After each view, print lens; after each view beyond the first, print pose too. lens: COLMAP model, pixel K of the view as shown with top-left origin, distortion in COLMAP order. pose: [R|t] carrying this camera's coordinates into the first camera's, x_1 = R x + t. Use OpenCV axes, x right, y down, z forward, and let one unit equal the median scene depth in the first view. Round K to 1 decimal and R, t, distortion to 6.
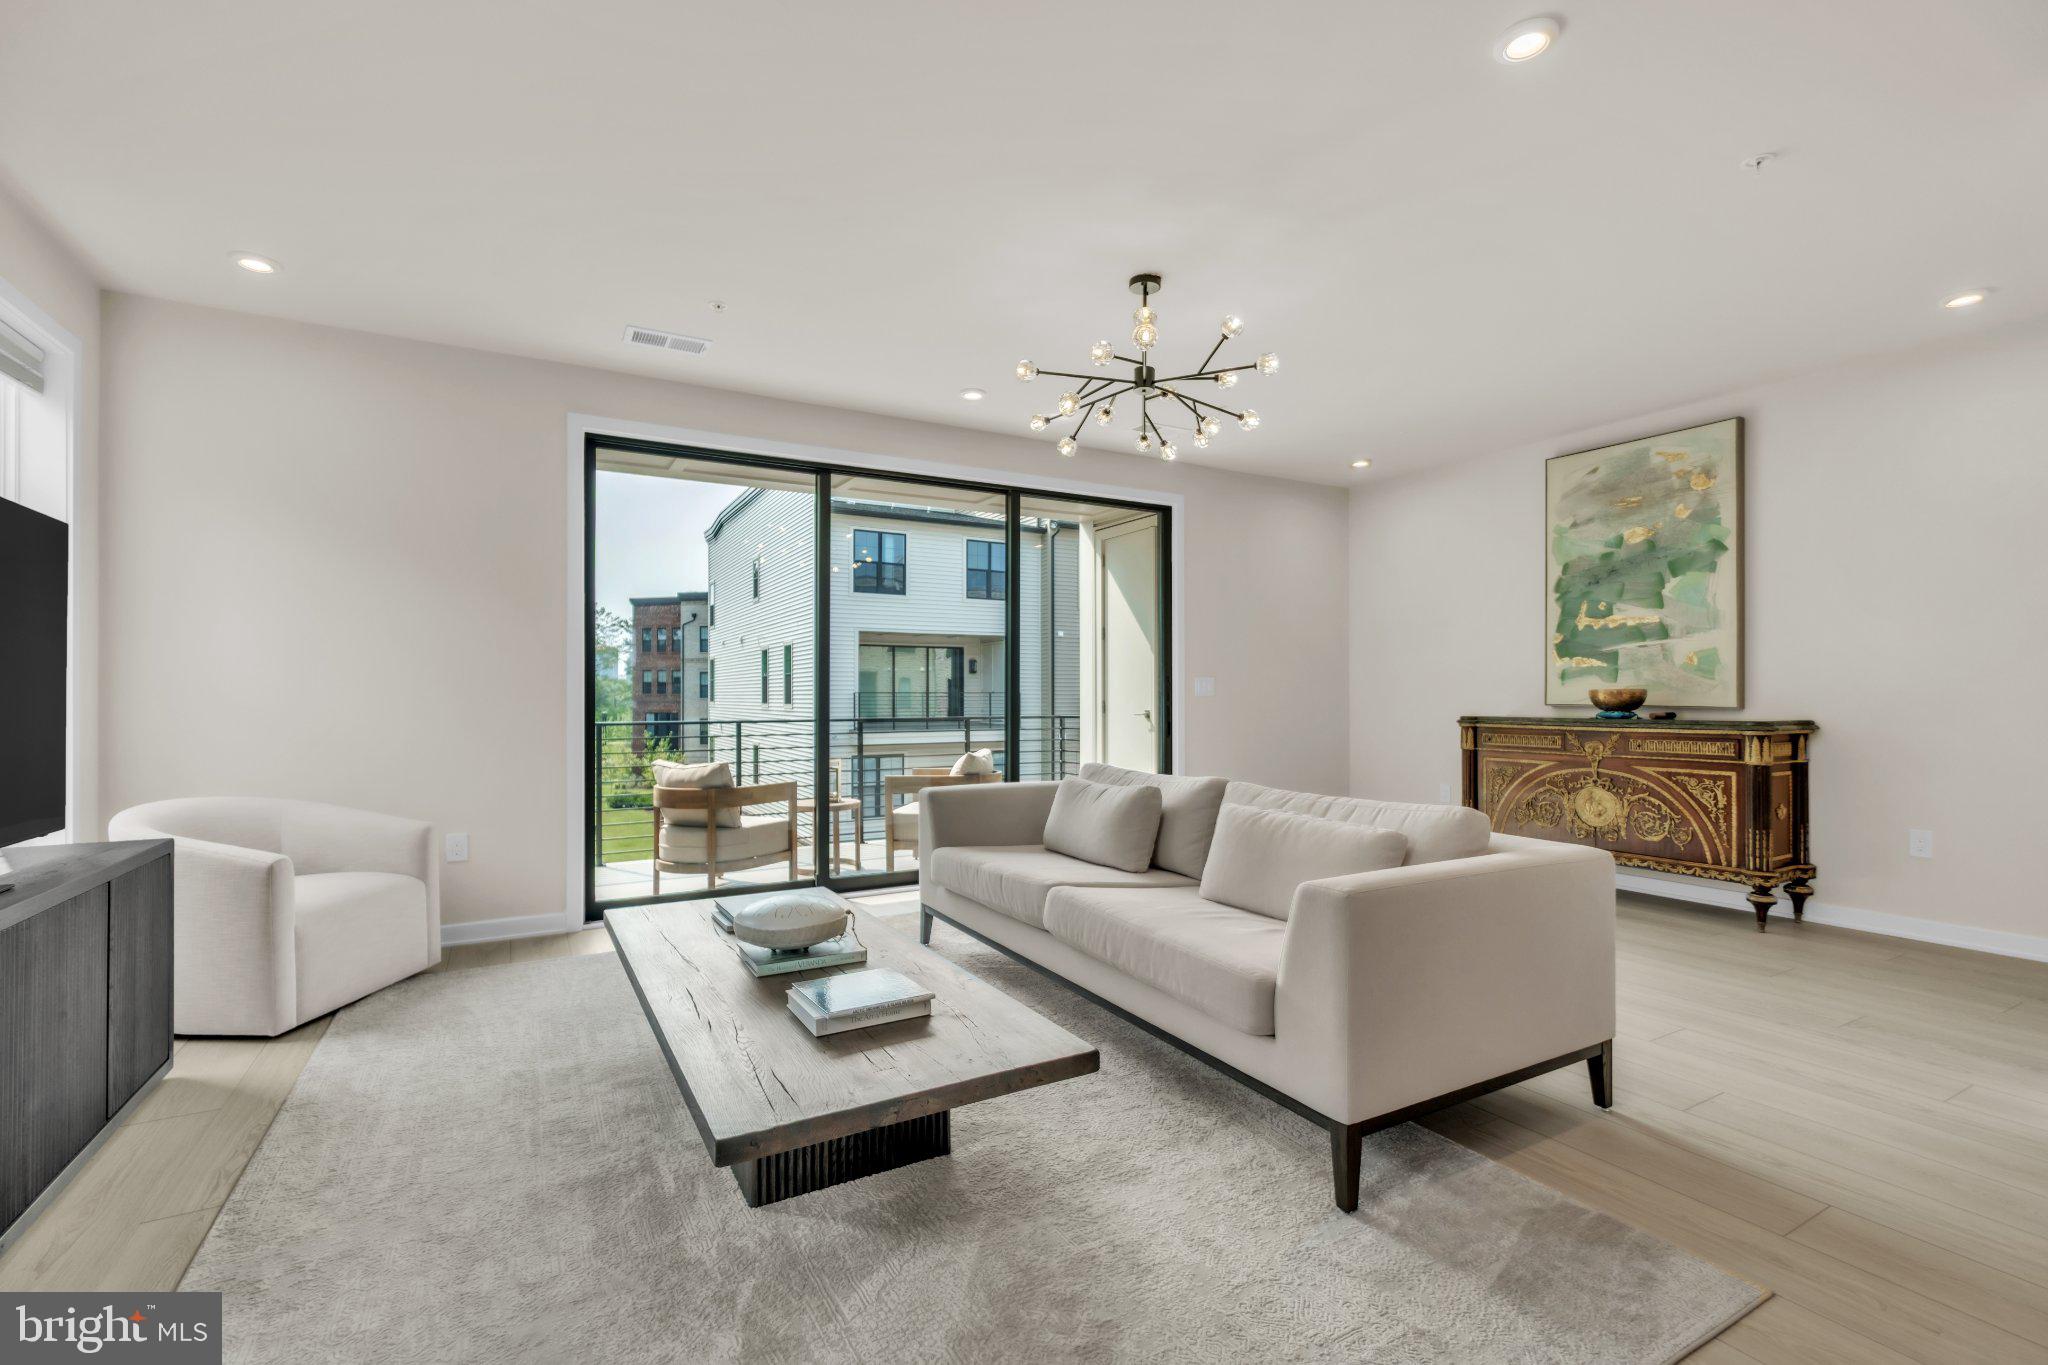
lens RADIAL K [[902.5, 0, 1017.2], [0, 902.5, 688.7], [0, 0, 1]] dist [0.001396, 0.000168]
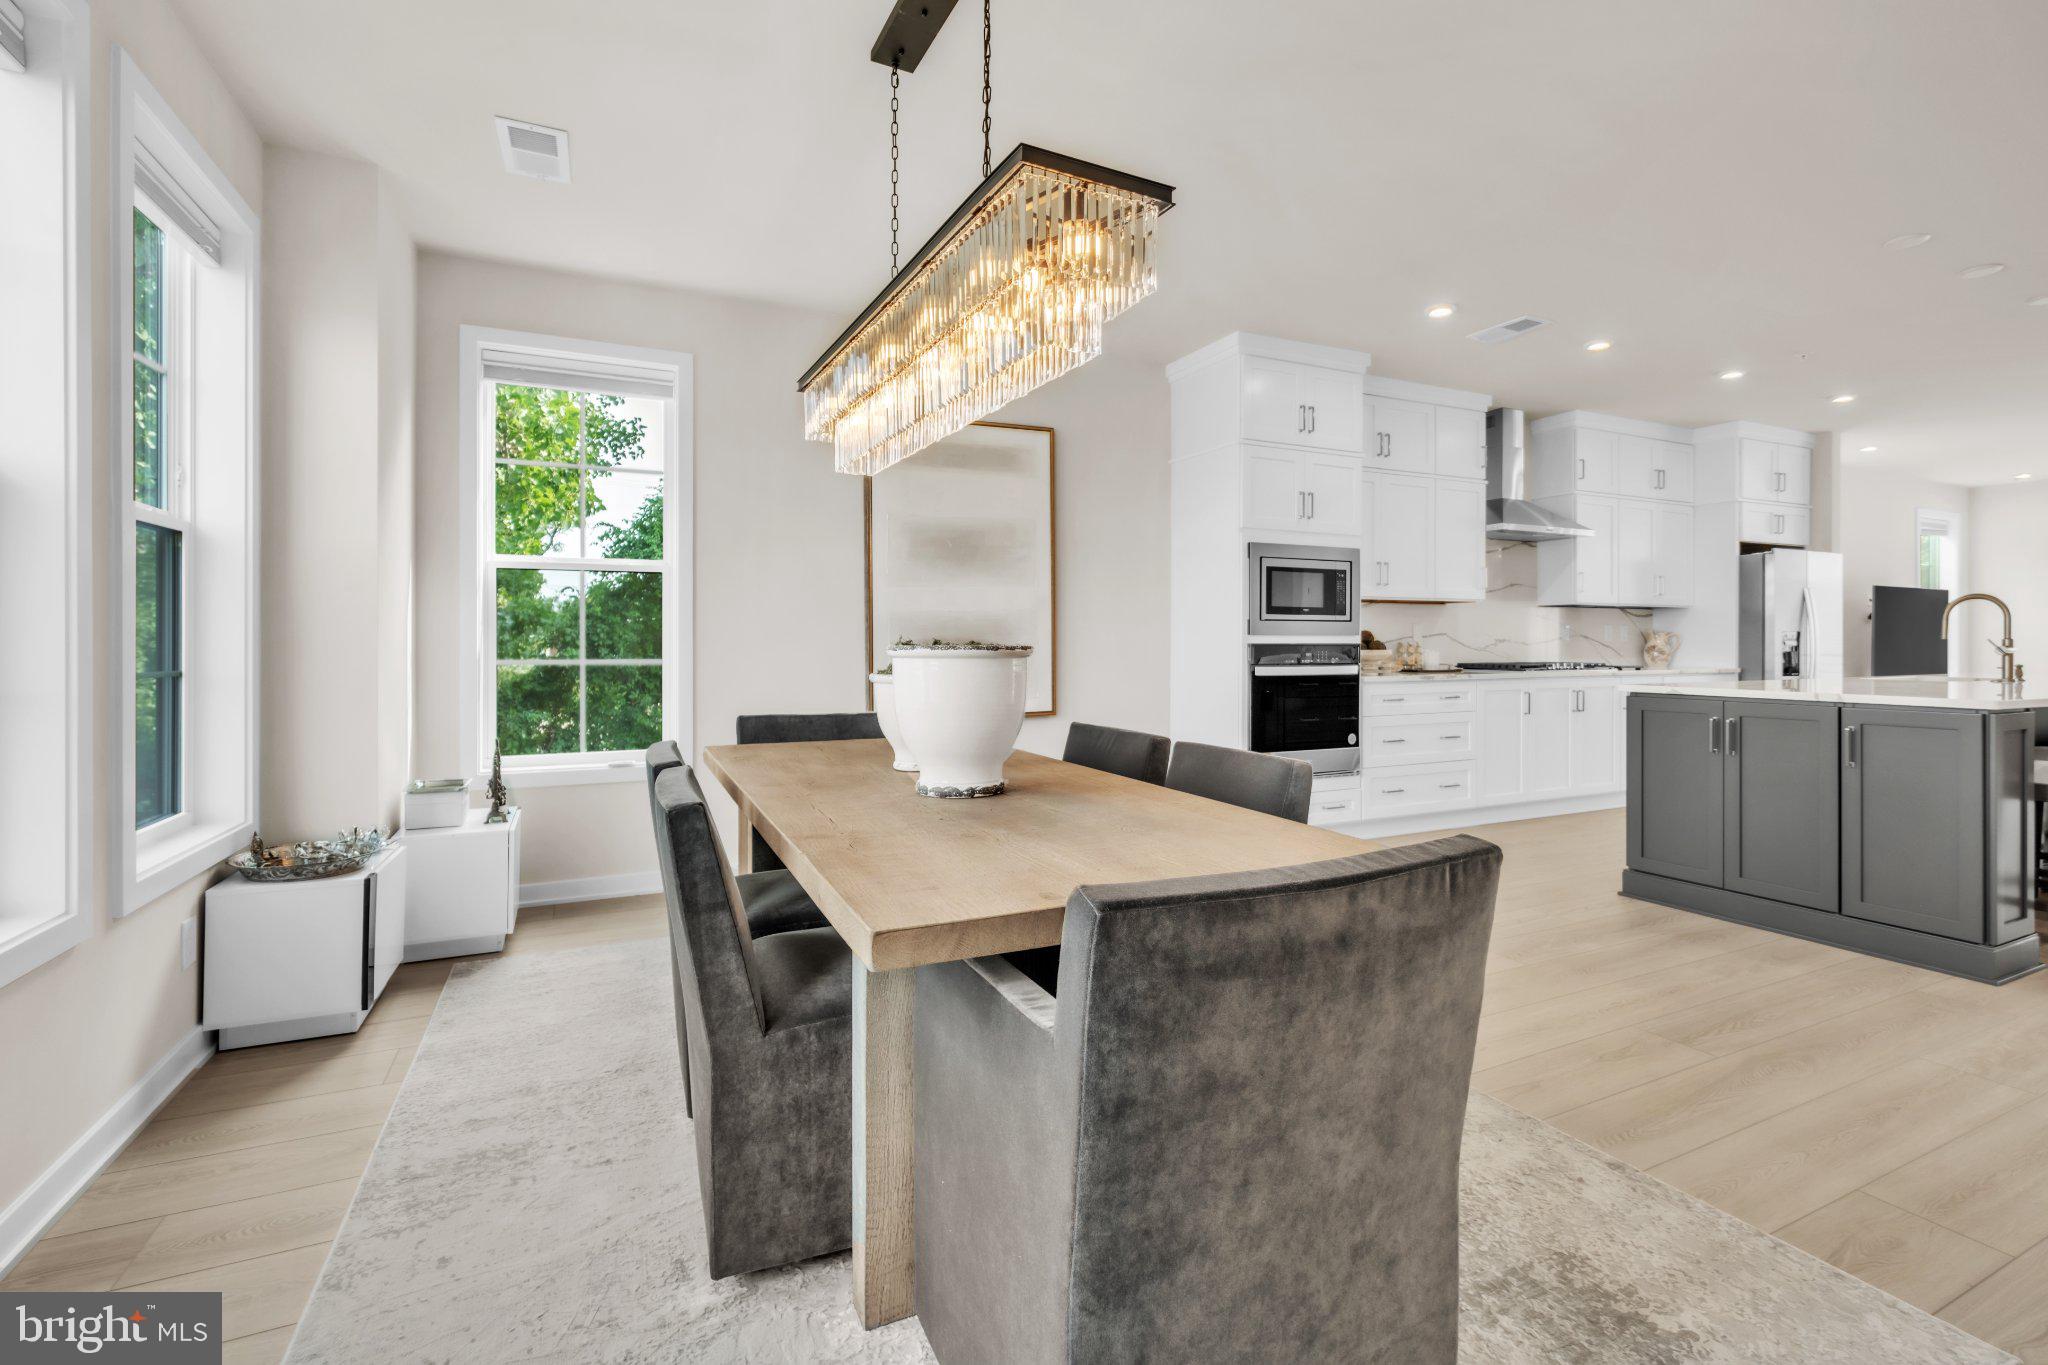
lens RADIAL K [[907.9, 0, 1027.1], [0, 907.9, 647.3], [0, 0, 1]] dist [-0.000272, 0.000304]
pose [[-0.067533, 0.008443, -0.997681, 1.229553], [0.006178, 0.999949, 0.008044, -0.004440], [0.997698, -0.005621, -0.067582, -1.059109]]
